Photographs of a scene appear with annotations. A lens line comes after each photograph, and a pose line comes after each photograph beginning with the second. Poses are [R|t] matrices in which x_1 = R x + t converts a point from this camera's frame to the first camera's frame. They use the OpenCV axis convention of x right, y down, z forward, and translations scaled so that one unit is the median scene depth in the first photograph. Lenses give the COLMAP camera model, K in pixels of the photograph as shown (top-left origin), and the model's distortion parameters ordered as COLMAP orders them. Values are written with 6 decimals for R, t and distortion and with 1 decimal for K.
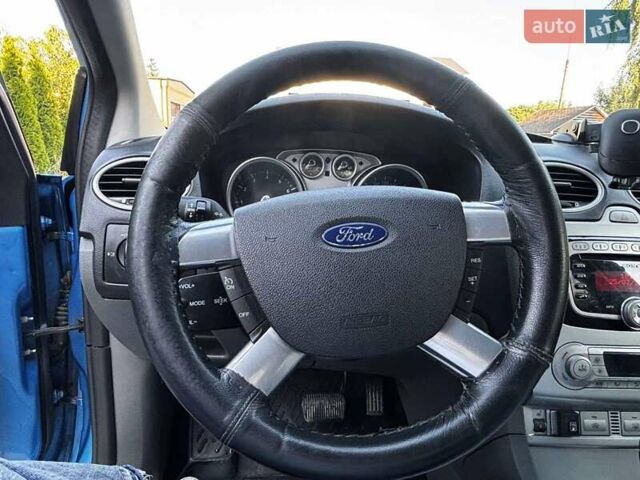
lens RADIAL K [[380.6, 0, 301.0], [0, 380.6, 240.5], [0, 0, 1]] dist [-0.001370, -0.000118]
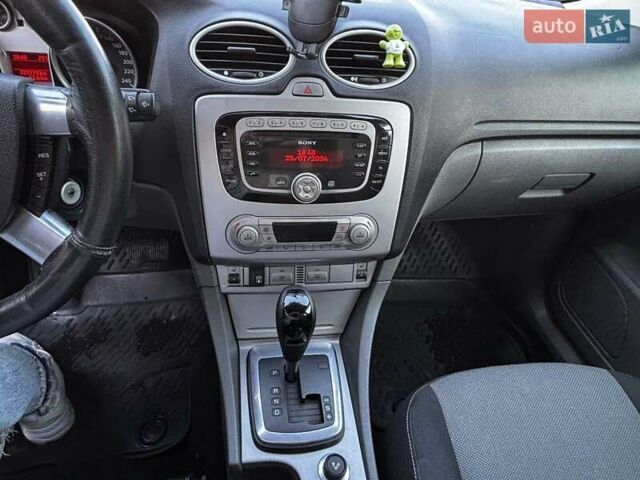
lens RADIAL K [[380.6, 0, 301.0], [0, 380.6, 240.5], [0, 0, 1]] dist [-0.001370, -0.000118]
pose [[0.995543, -0.022717, 0.091529, 0.724947], [-0.019084, 0.901940, 0.431440, -0.131001], [-0.092354, -0.431264, 0.897486, -0.024102]]
